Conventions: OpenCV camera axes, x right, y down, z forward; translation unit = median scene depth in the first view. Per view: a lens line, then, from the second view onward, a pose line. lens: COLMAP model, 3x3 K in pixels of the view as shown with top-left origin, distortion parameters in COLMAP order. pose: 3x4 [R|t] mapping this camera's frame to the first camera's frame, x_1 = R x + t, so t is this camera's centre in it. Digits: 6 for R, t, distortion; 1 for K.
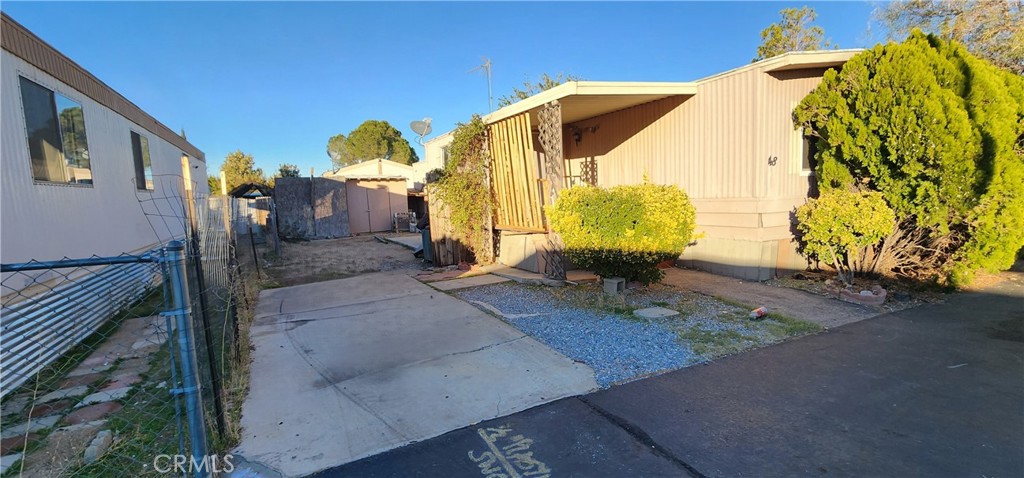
lens RADIAL K [[453.5, 0, 524.4], [0, 453.5, 240.0], [0, 0, 1]] dist [0.001718, 0.000981]
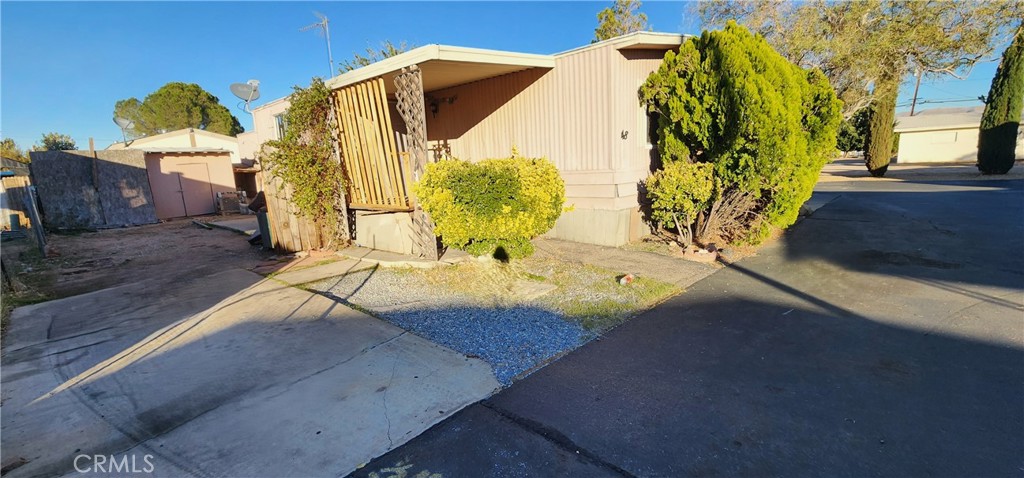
lens RADIAL K [[432.5, 0, 519.4], [0, 432.5, 236.6], [0, 0, 1]] dist [0.001935, -0.000005]
pose [[0.946357, -0.064684, 0.316583, -0.030328], [0.045608, 0.996689, 0.067308, -0.015287], [-0.319889, -0.049259, 0.946174, 0.103795]]
